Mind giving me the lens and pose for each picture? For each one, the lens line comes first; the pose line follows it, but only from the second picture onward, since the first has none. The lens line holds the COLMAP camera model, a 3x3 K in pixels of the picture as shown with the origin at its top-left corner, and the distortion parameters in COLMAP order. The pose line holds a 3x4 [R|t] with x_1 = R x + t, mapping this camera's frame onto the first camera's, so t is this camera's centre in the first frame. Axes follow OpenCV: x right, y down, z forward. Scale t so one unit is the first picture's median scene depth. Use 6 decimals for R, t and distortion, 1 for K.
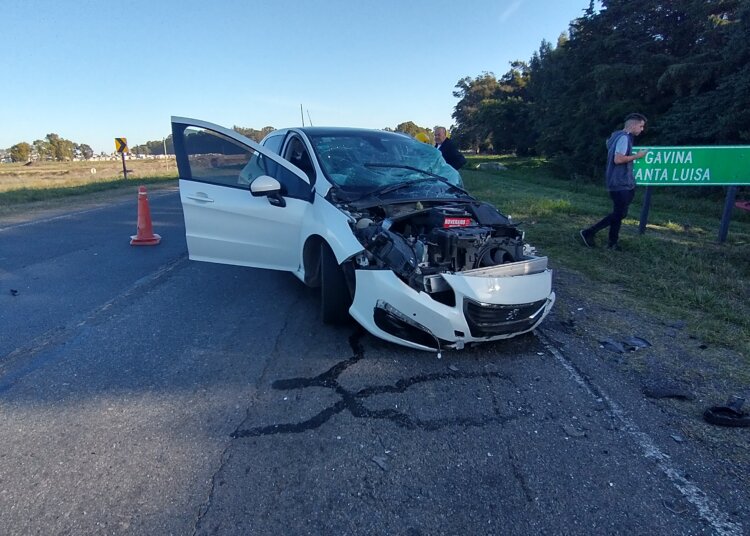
lens RADIAL K [[460.3, 0, 375.0], [0, 460.3, 268.0], [0, 0, 1]] dist [0.008654, -0.004543]
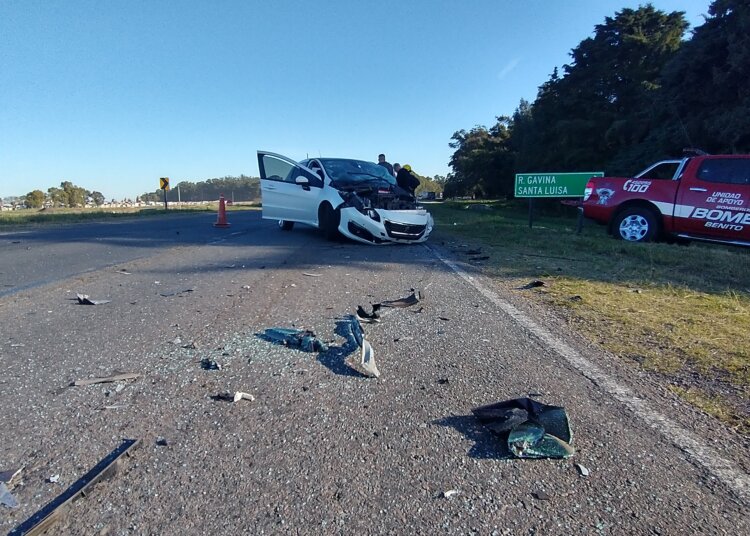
lens RADIAL K [[460.3, 0, 375.0], [0, 460.3, 268.0], [0, 0, 1]] dist [0.008654, -0.004543]
pose [[0.999985, 0.002059, -0.004992, 0.020065], [-0.002548, 0.994975, -0.100091, 0.073603], [0.004761, 0.100103, 0.994966, -0.184416]]
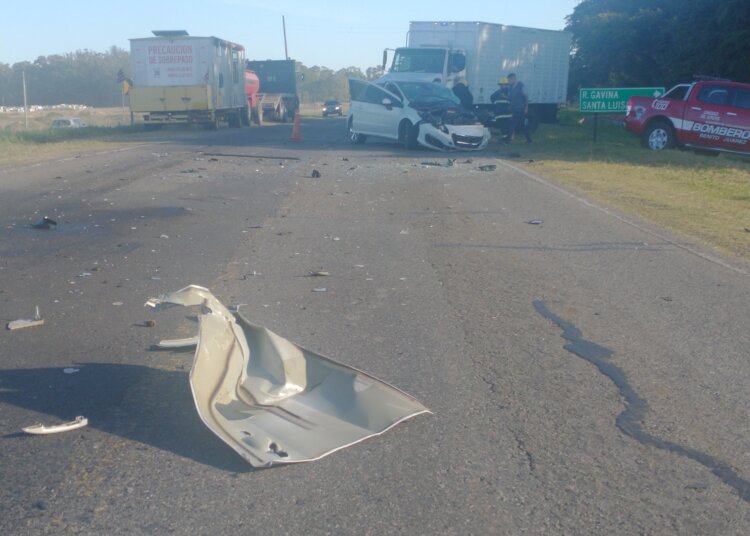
lens RADIAL K [[1012.7, 0, 375.0], [0, 1012.7, 268.0], [0, 0, 1]] dist [0.237841, -0.782929]
pose [[0.999405, 0.008321, -0.033478, -0.014326], [-0.011200, 0.996167, -0.086749, 0.220724], [0.032627, 0.087072, 0.995668, -0.822001]]
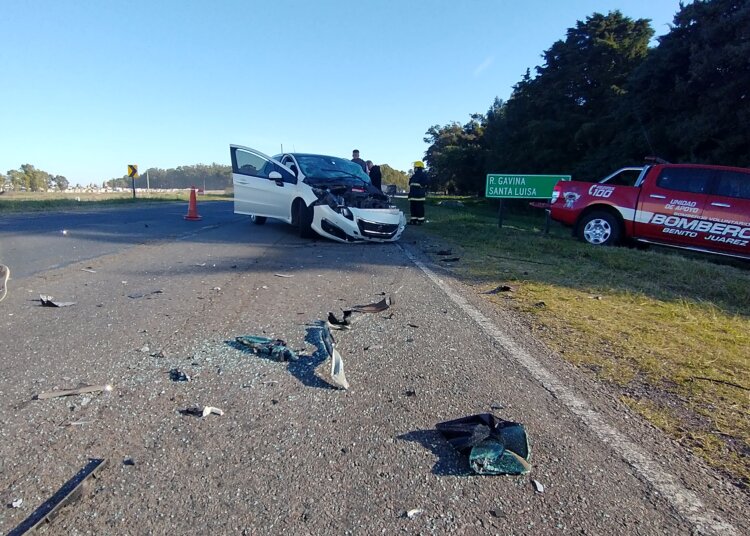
lens RADIAL K [[458.3, 0, 375.0], [0, 458.3, 268.0], [0, 0, 1]] dist [0.001811, 0.002409]
pose [[0.998292, 0.020388, 0.054754, 0.020296], [-0.015722, 0.996313, -0.084339, 0.069608], [-0.056272, 0.083334, 0.994932, -0.185957]]
